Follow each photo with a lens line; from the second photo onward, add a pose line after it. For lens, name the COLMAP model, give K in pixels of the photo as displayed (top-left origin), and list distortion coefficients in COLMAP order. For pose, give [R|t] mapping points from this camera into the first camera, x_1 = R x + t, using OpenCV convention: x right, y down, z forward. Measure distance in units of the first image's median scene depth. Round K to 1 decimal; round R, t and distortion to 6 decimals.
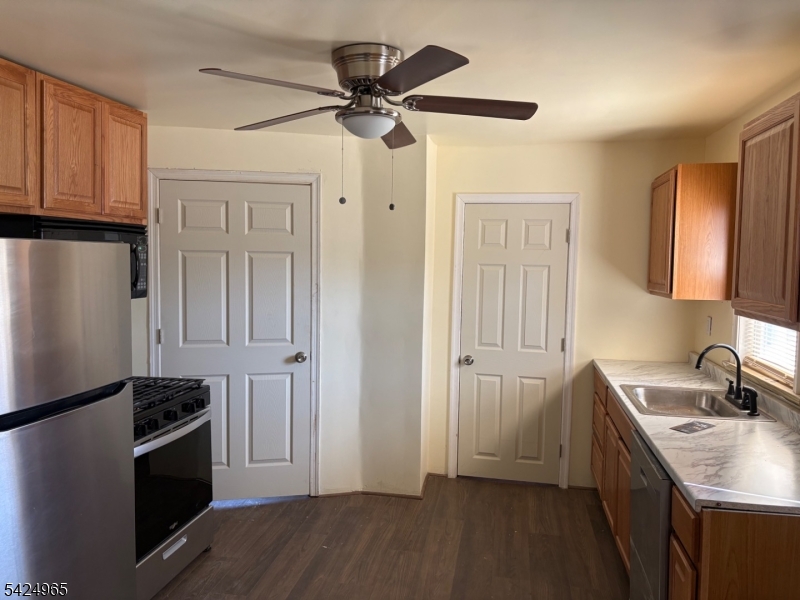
lens RADIAL K [[600.6, 0, 397.5], [0, 600.6, 297.6], [0, 0, 1]] dist [0.011864, -0.029166]
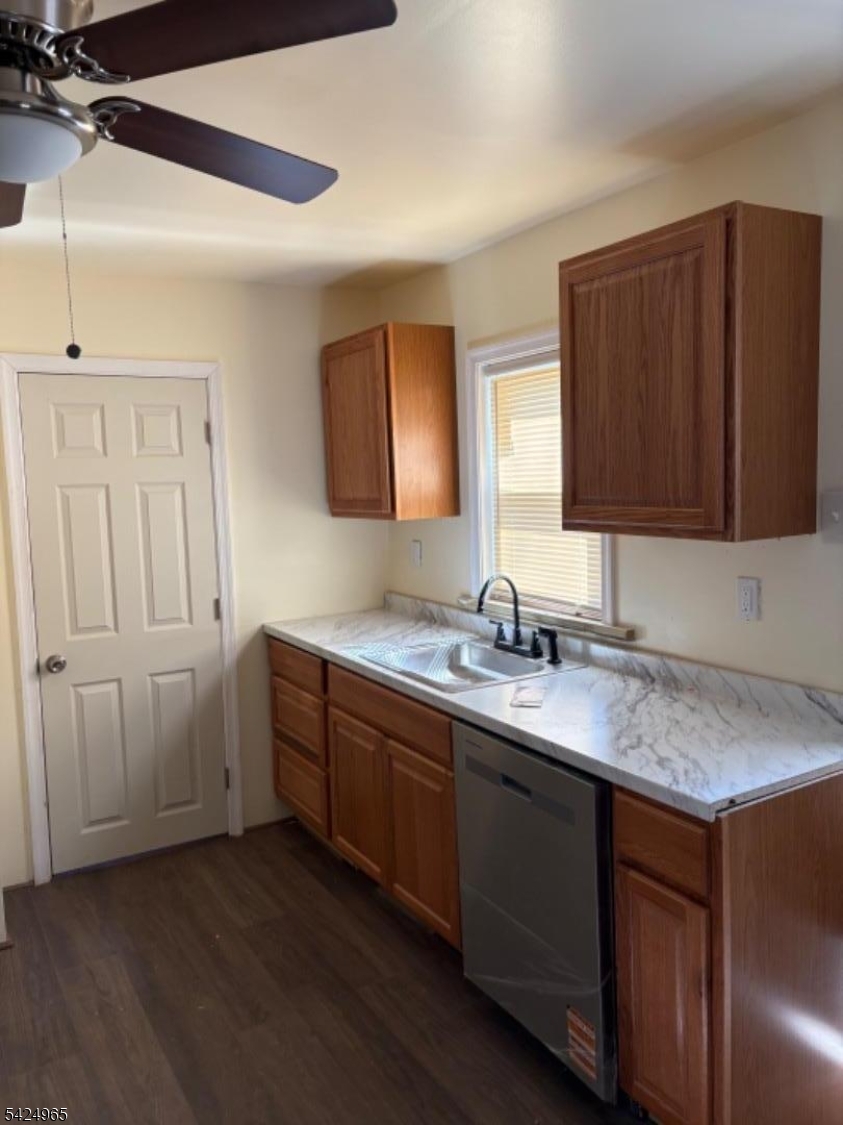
lens RADIAL K [[844.5, 0, 425.4], [0, 844.5, 557.6], [0, 0, 1]] dist [0.011864, -0.029166]
pose [[0.738978, -0.109203, 0.664821, -0.144010], [0.089625, 0.993940, 0.063642, -0.010983], [-0.667742, 0.012554, 0.744287, 0.220197]]
